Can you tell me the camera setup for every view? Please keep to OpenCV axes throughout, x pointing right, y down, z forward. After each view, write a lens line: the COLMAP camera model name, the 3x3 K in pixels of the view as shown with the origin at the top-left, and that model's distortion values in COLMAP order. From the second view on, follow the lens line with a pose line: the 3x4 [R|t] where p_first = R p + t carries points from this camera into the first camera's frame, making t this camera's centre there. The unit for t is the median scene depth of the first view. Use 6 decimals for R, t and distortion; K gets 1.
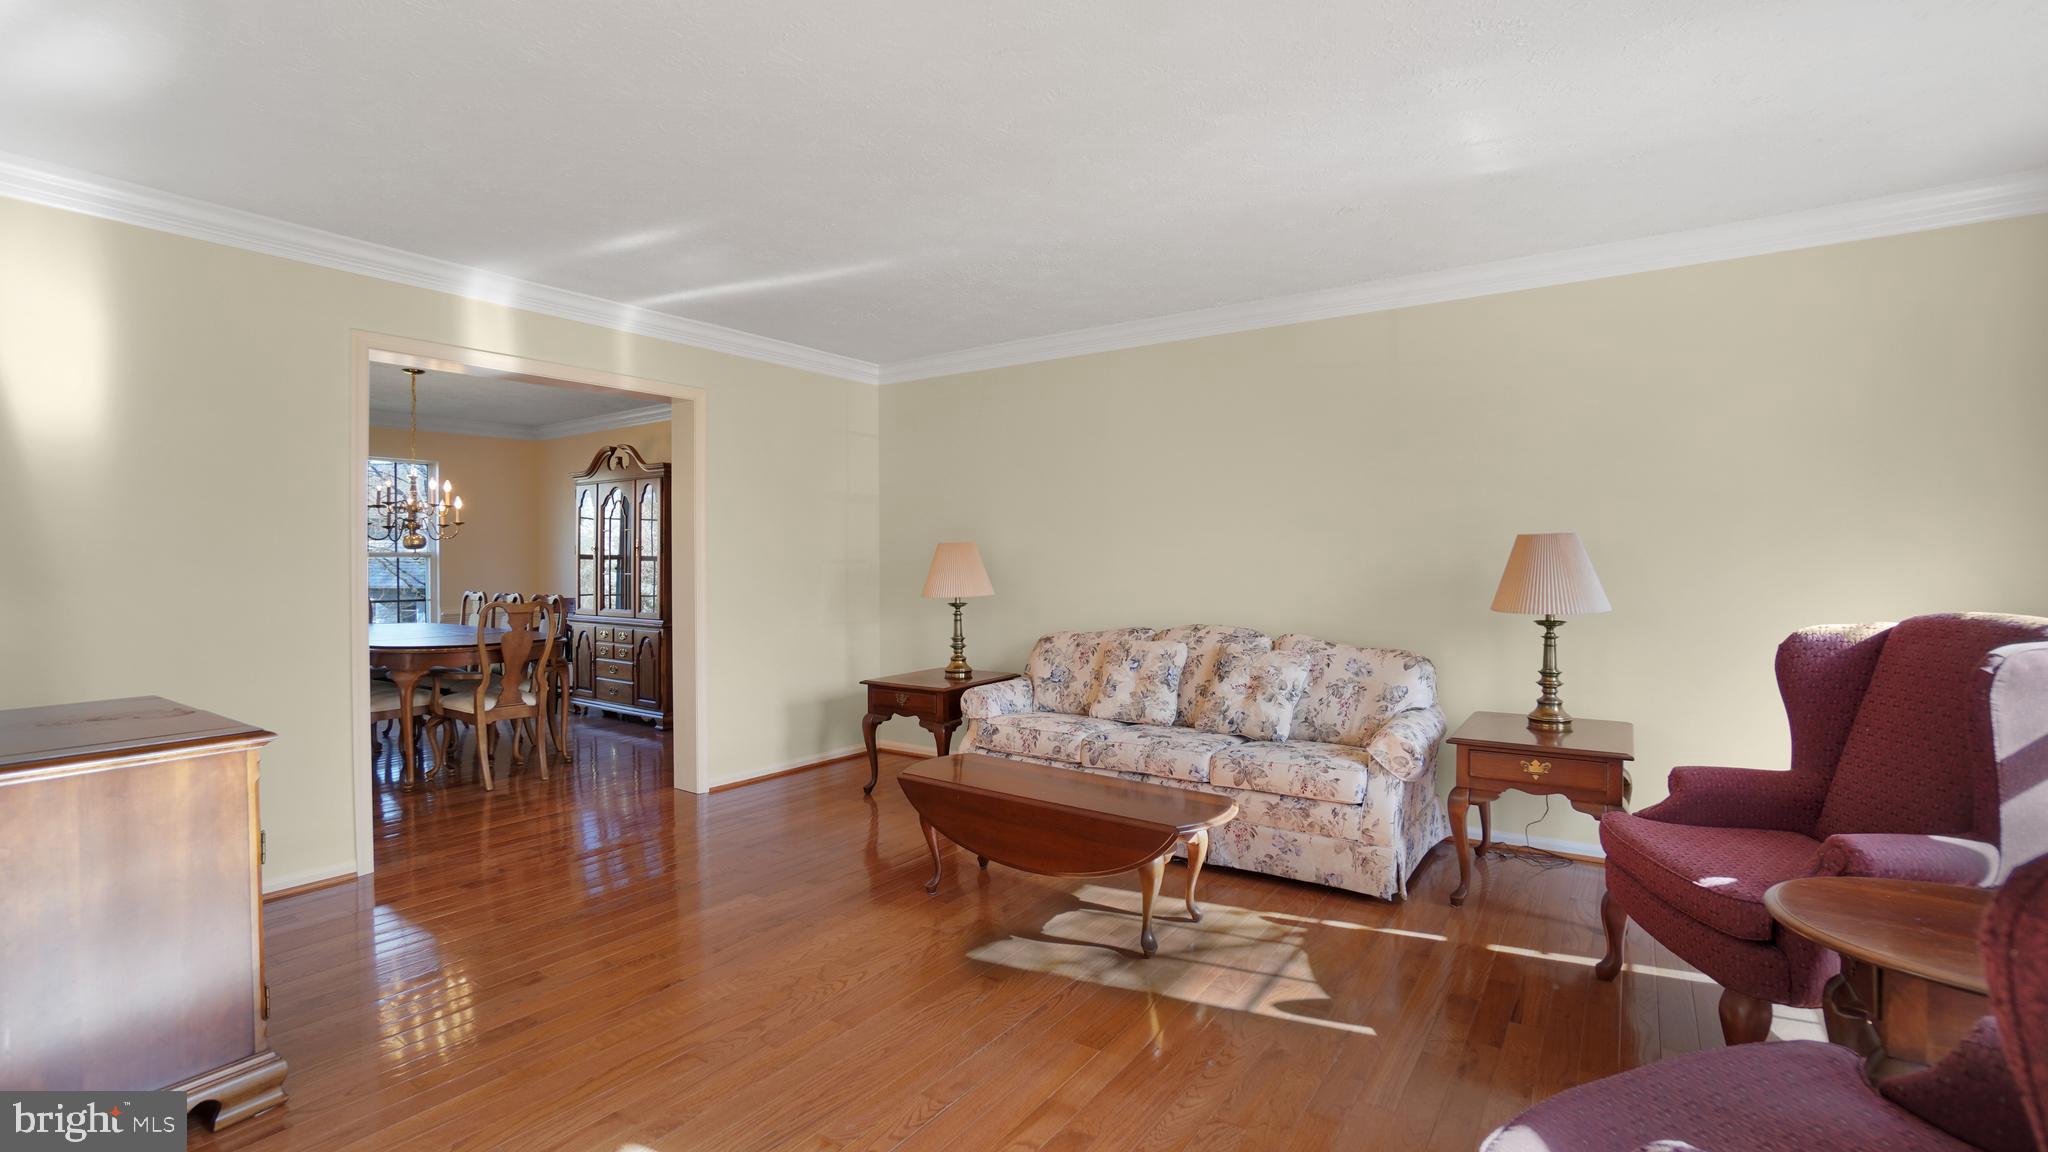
lens RADIAL K [[899.9, 0, 1007.8], [0, 899.9, 562.6], [0, 0, 1]] dist [-0.052877, 0.016053]
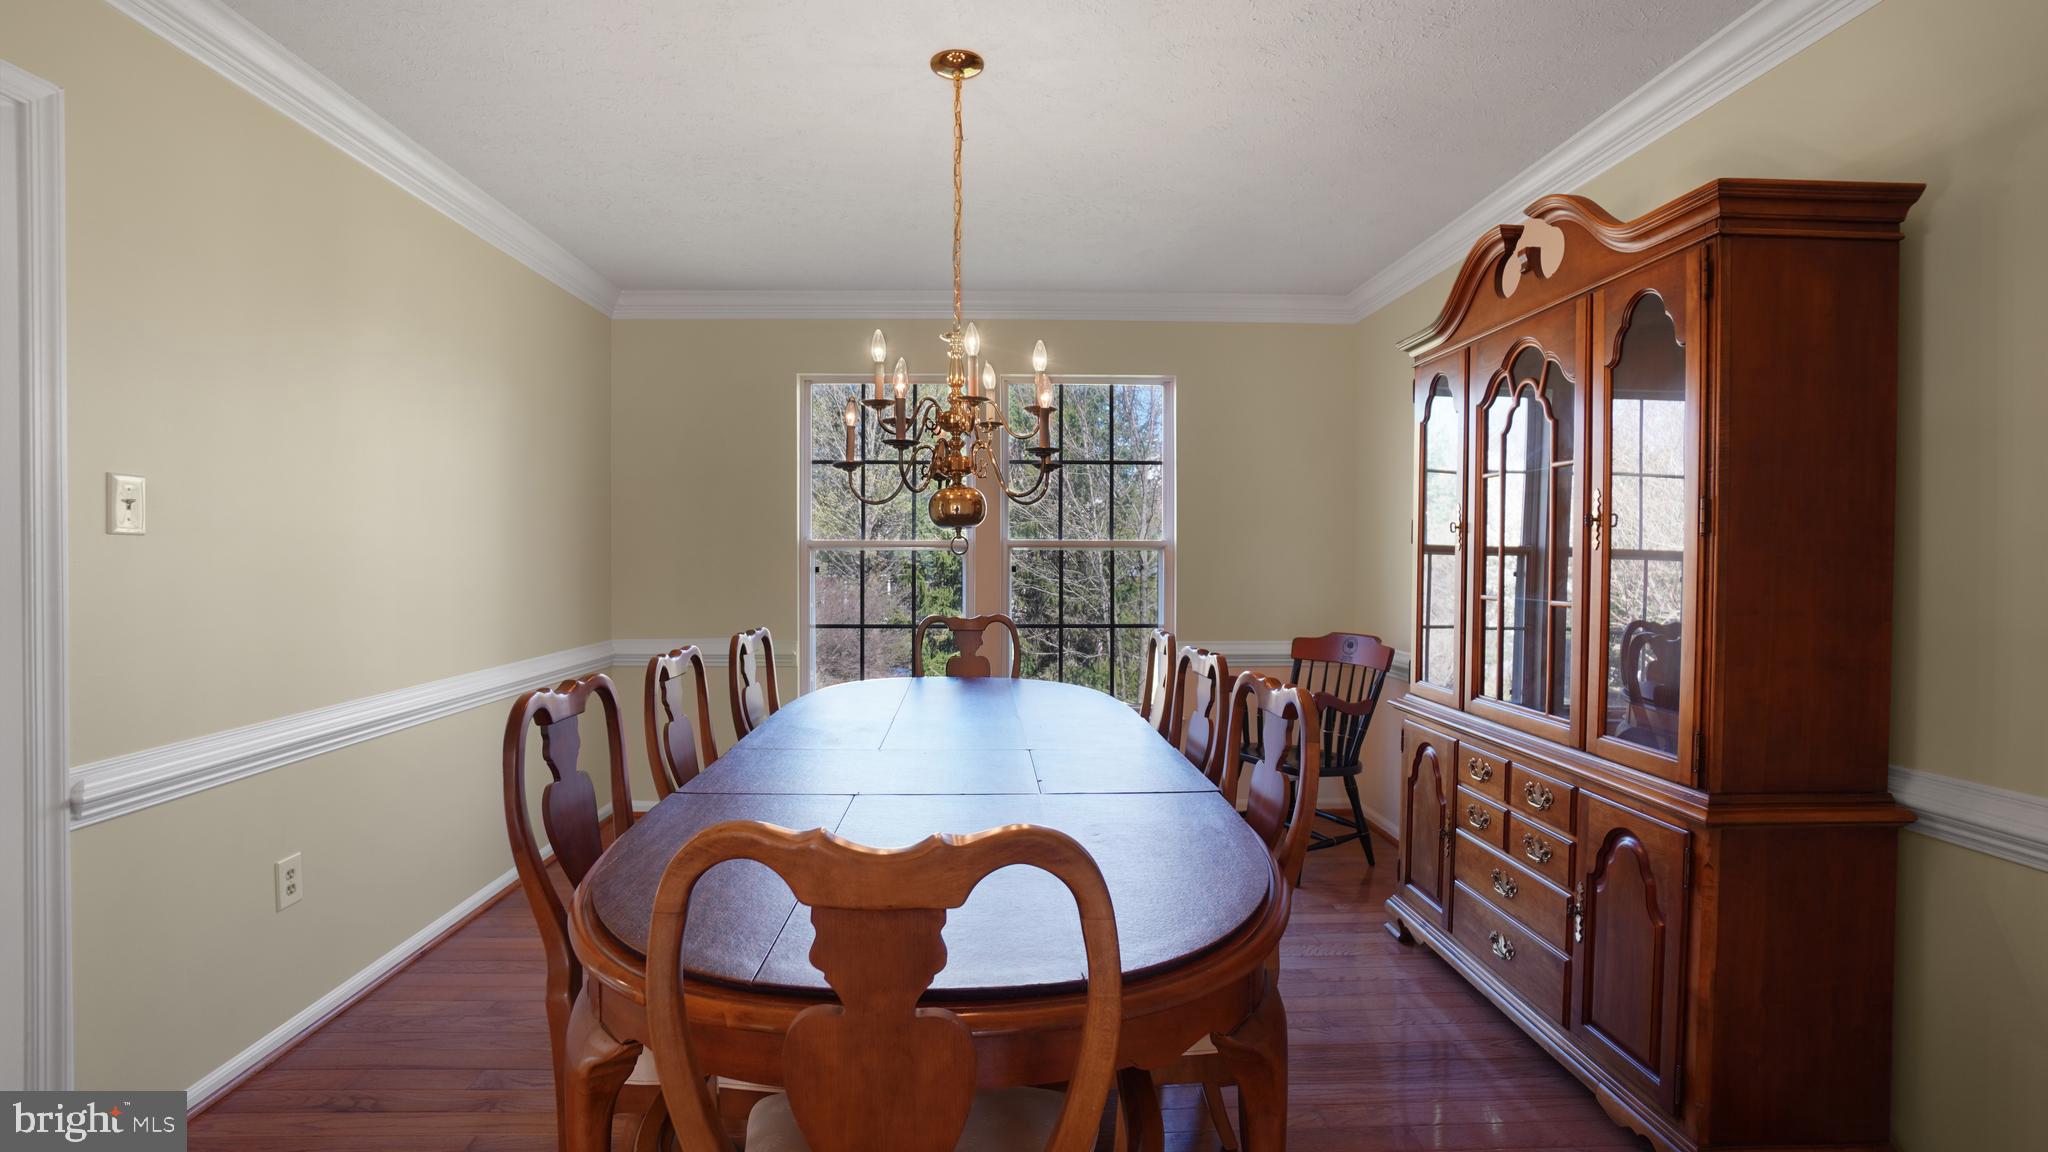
lens RADIAL K [[899.9, 0, 1014.3], [0, 899.9, 559.0], [0, 0, 1]] dist [-0.052877, 0.016053]
pose [[0.603057, 0.009288, -0.797644, -0.284292], [-0.007000, 0.999955, 0.006351, -0.003533], [0.797667, 0.001754, 0.603095, 0.637854]]
